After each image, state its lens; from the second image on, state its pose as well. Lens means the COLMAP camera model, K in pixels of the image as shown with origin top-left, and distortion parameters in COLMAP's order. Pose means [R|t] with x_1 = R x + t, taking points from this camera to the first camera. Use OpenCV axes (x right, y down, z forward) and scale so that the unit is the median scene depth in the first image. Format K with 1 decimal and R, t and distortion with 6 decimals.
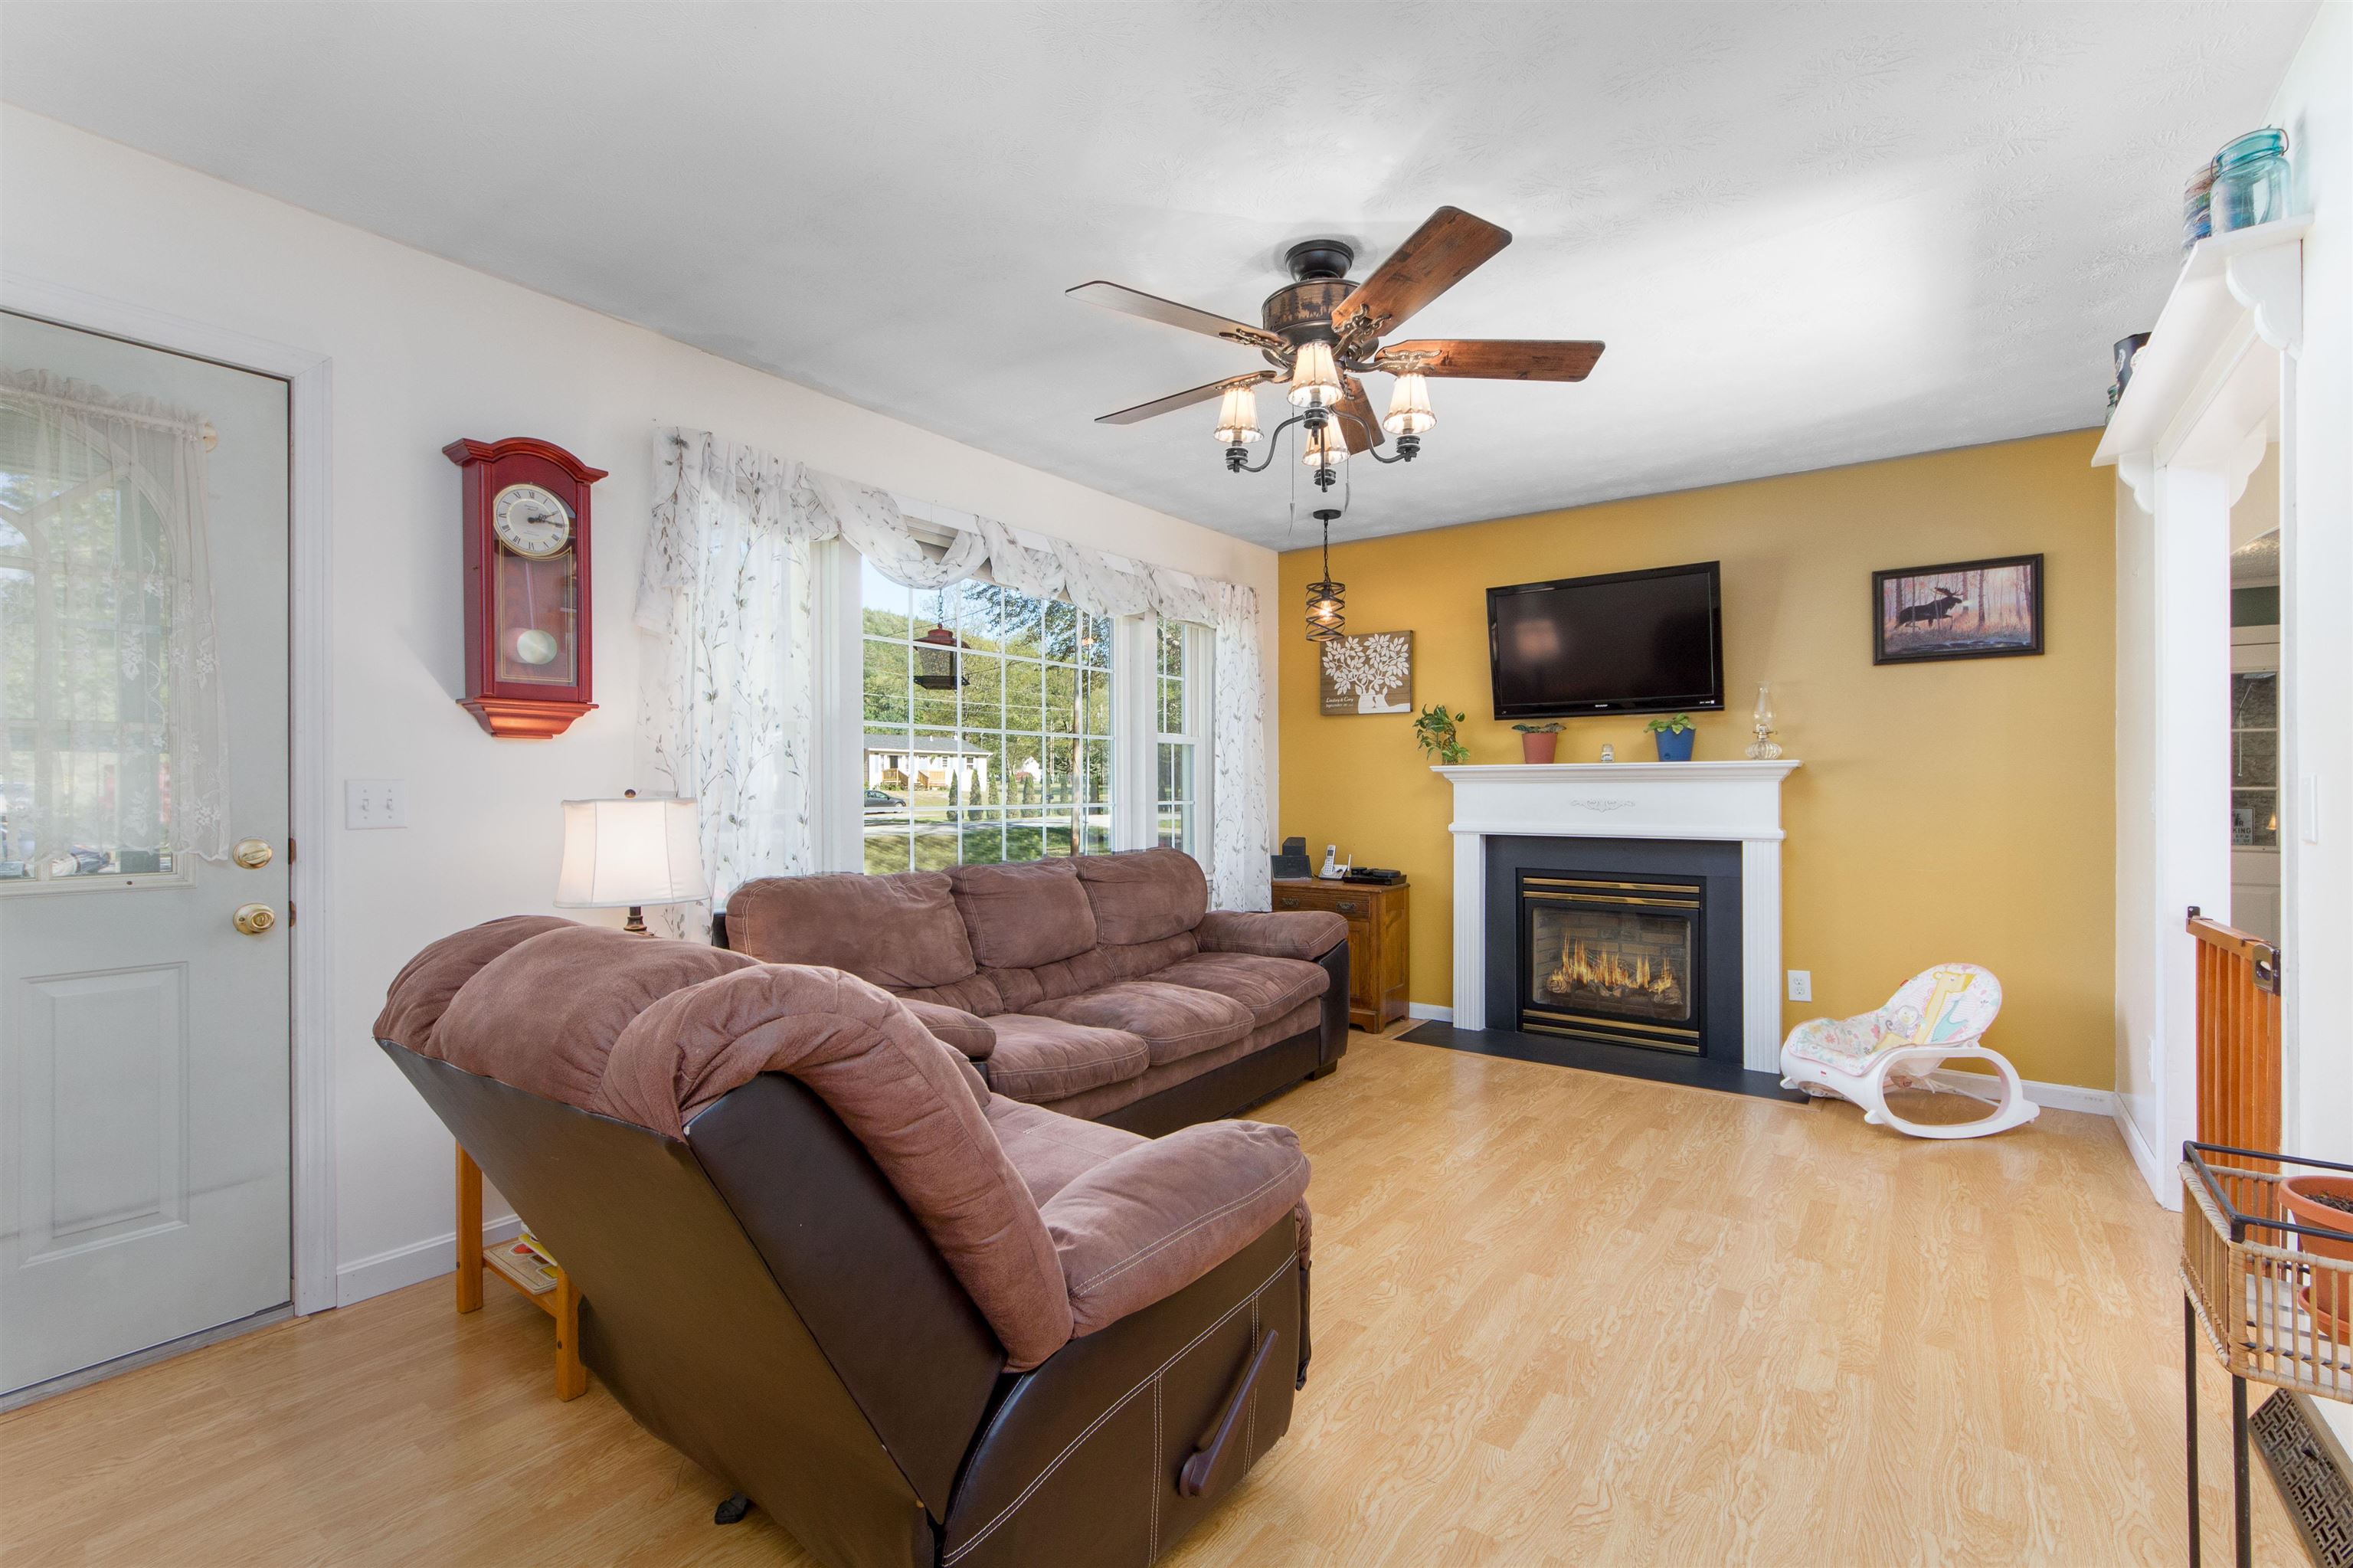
lens RADIAL K [[1018.3, 0, 1189.0], [0, 1018.3, 789.8], [0, 0, 1]] dist [-0.005386, -0.000235]
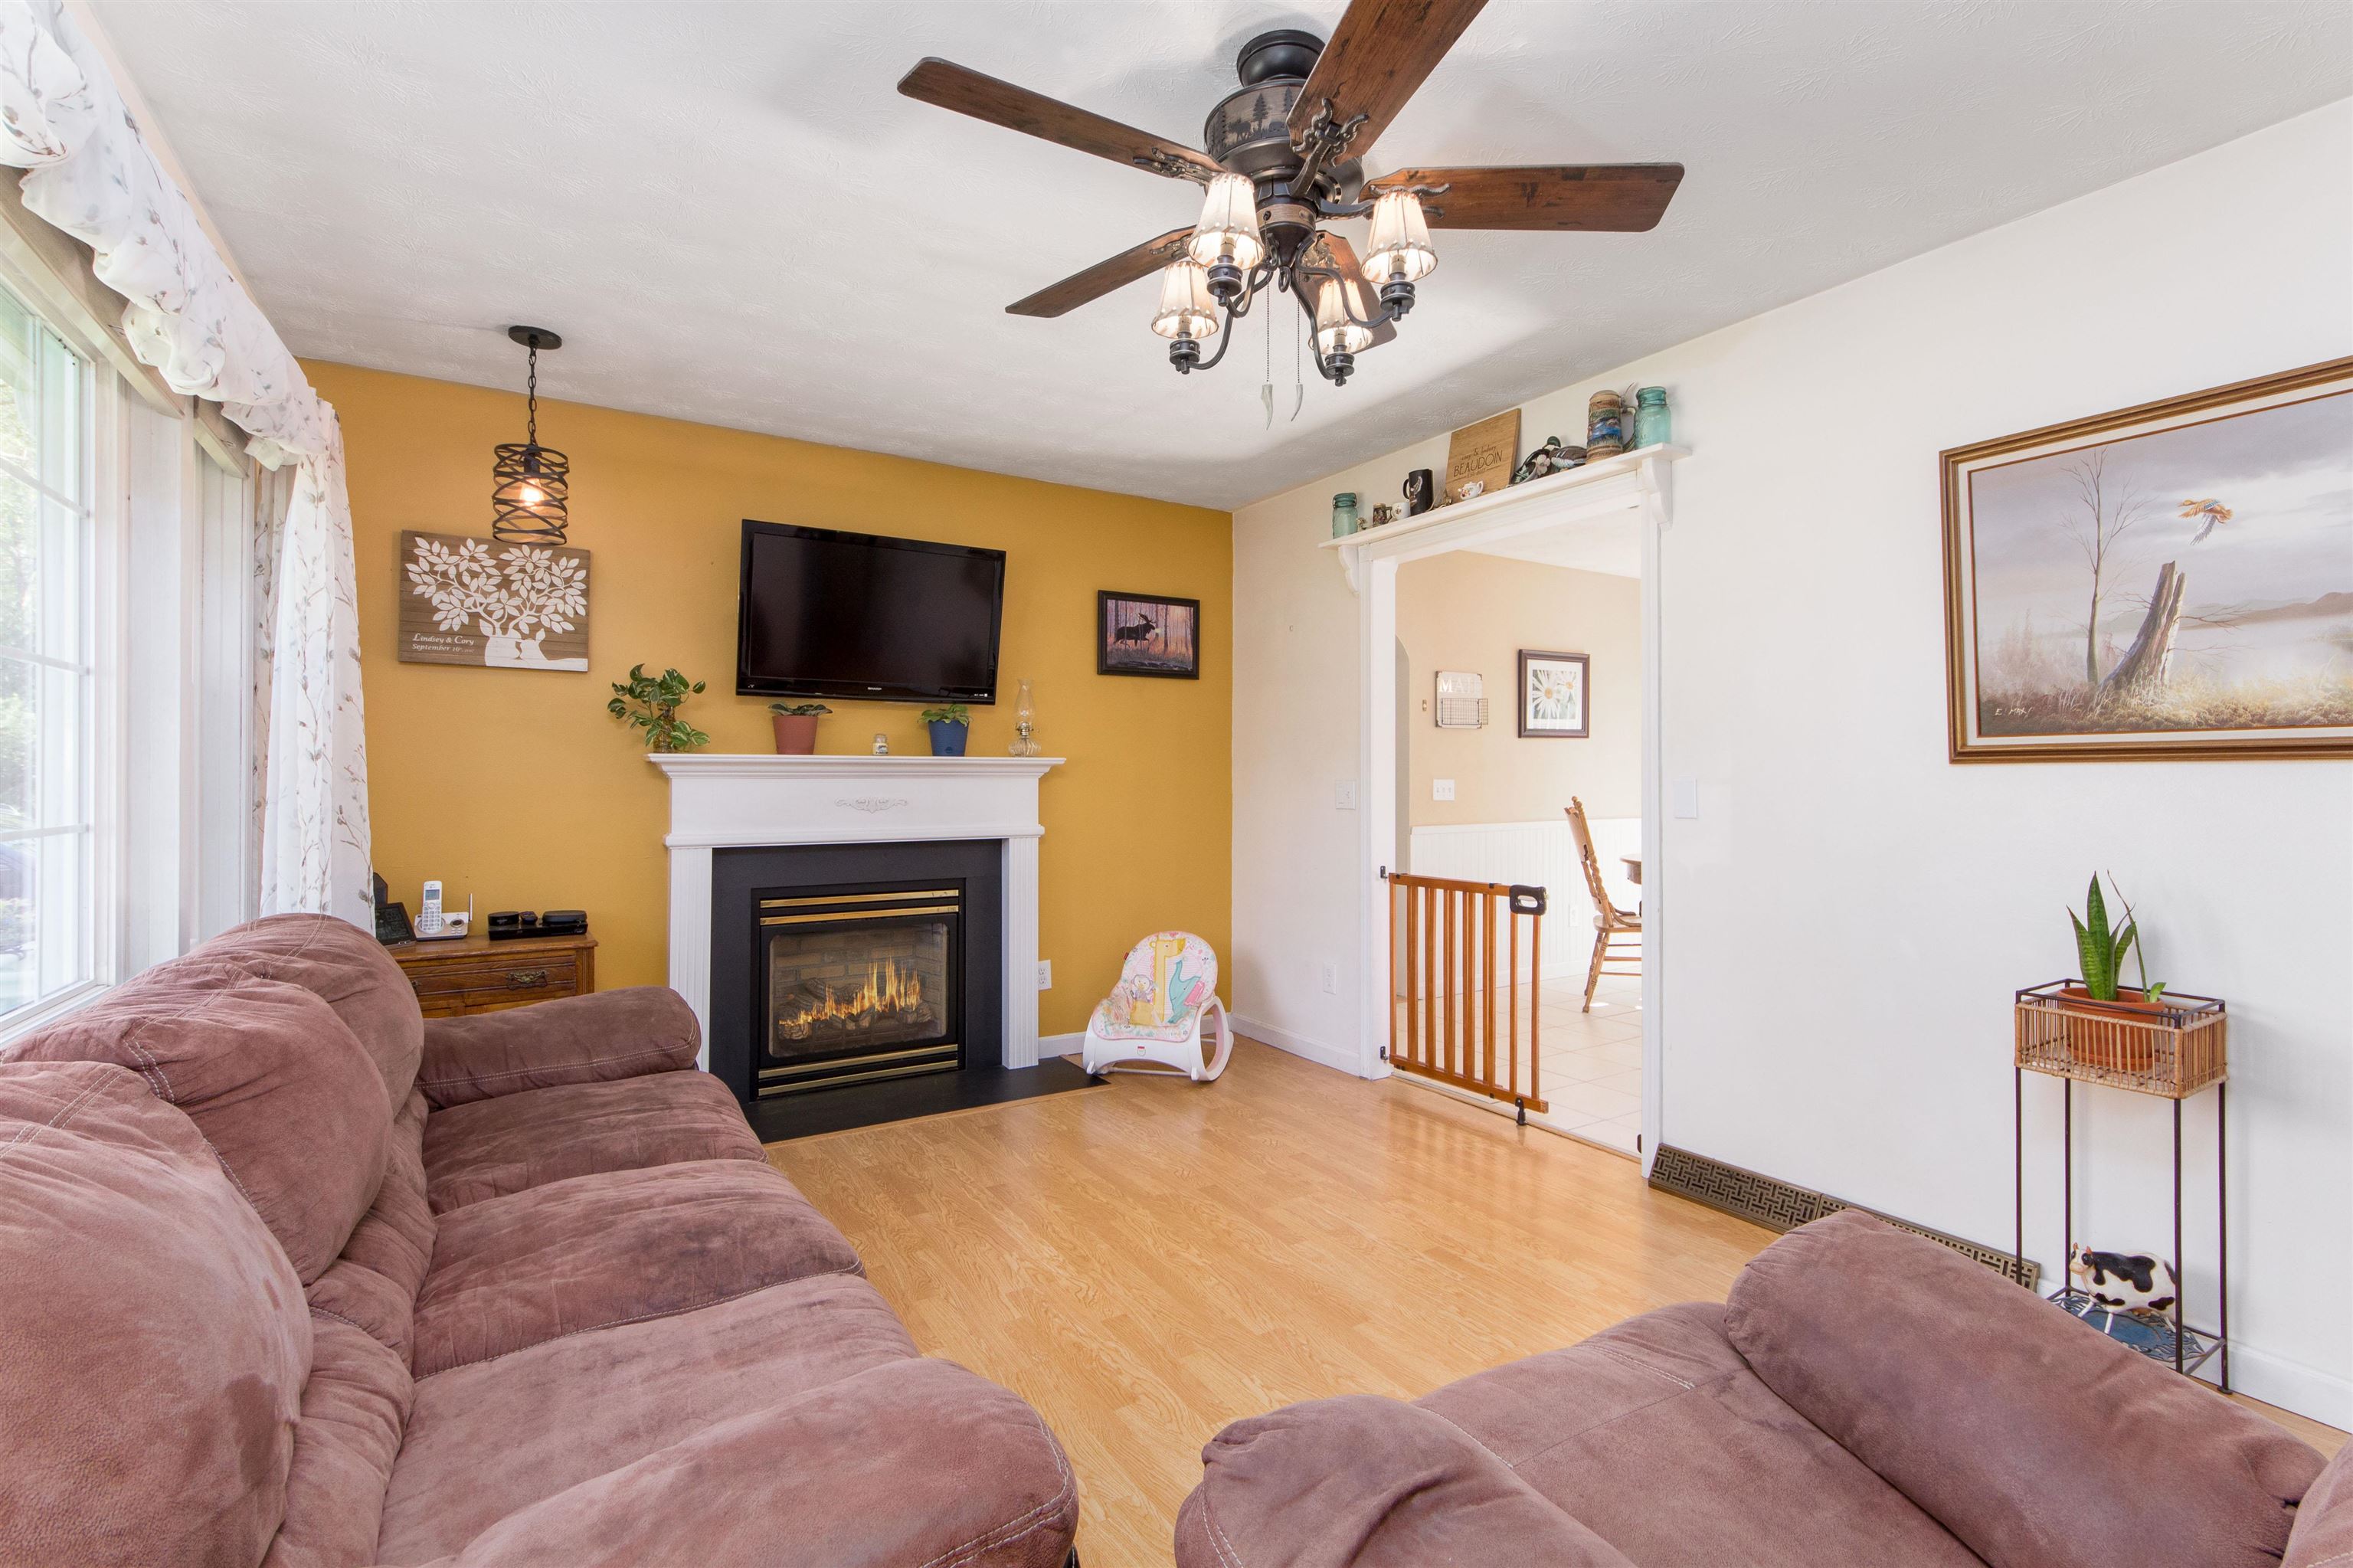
lens RADIAL K [[1062.5, 0, 1189.5], [0, 1062.5, 766.3], [0, 0, 1]] dist [0.001618, 0.000201]
pose [[0.370316, 0.013562, 0.928807, -0.329559], [0.001180, 0.999886, -0.015070, -0.003583], [-0.928905, 0.006677, 0.370258, 0.428939]]
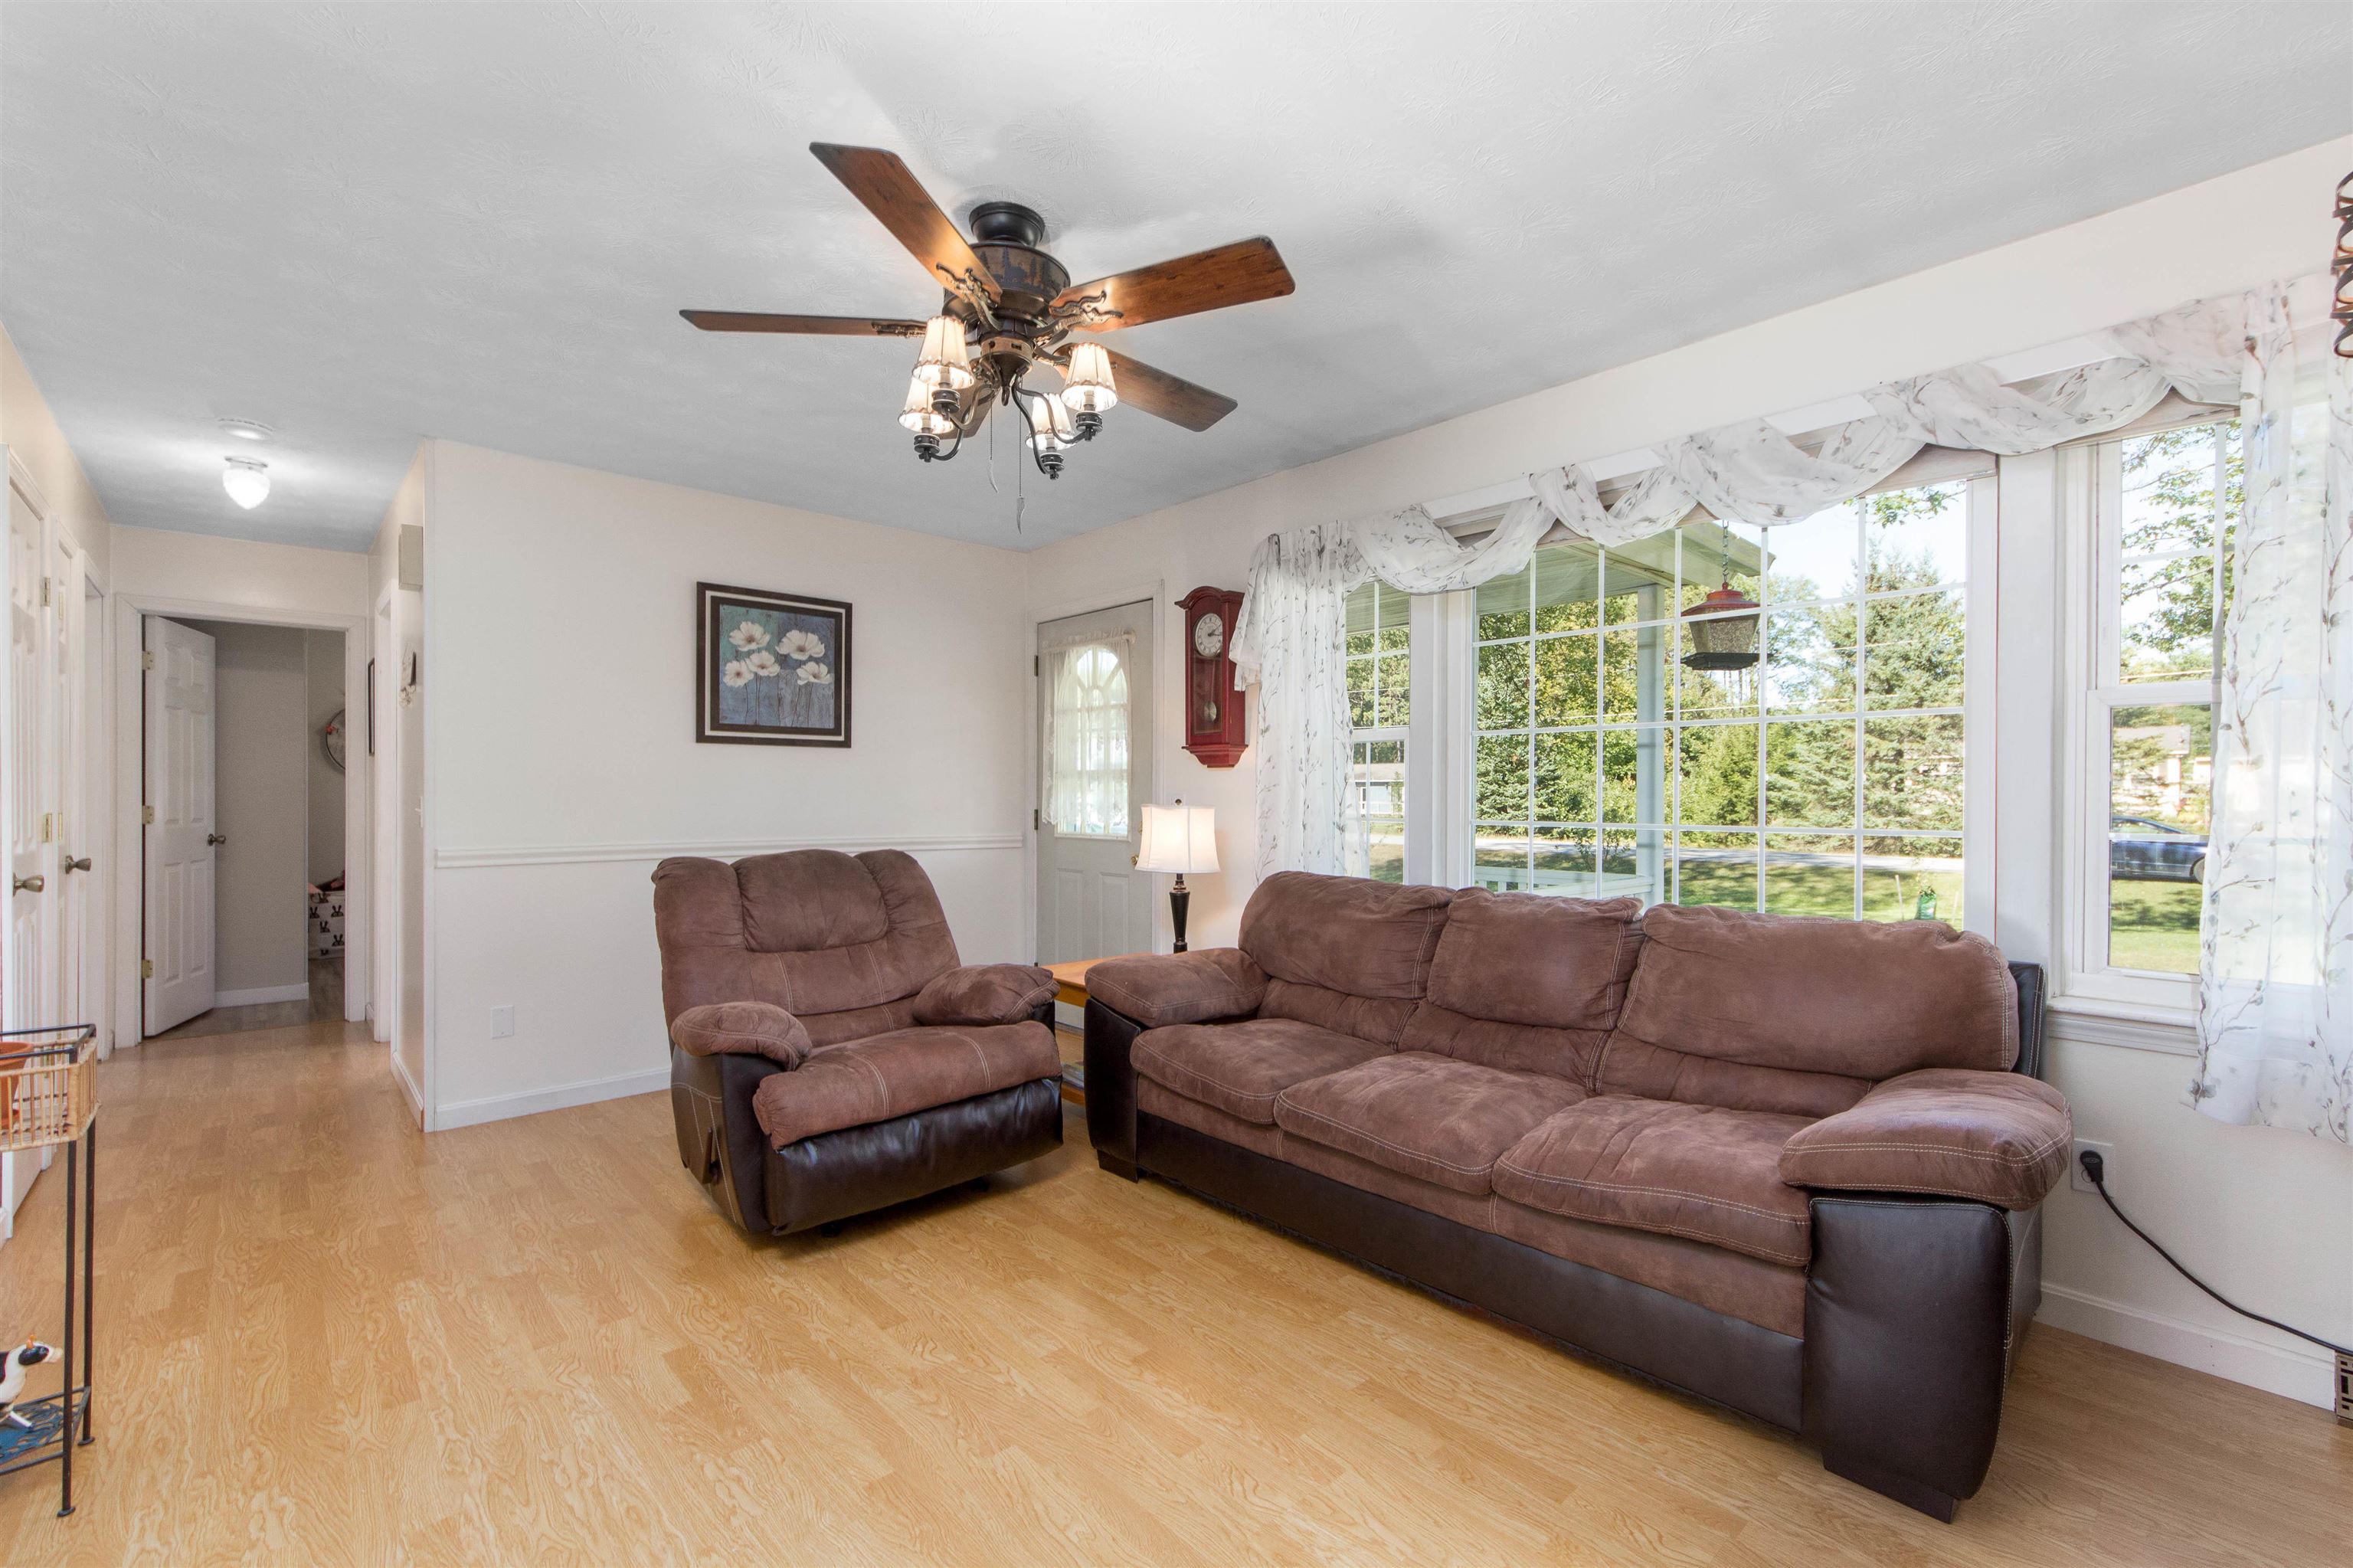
lens RADIAL K [[970.8, 0, 1175.8], [0, 970.8, 793.6], [0, 0, 1]] dist [-0.001916, -0.000176]
pose [[-0.182676, 0.005554, -0.983158, 0.534324], [0.001786, 0.999984, 0.005317, -0.009959], [0.983172, -0.000784, -0.182683, 0.724009]]
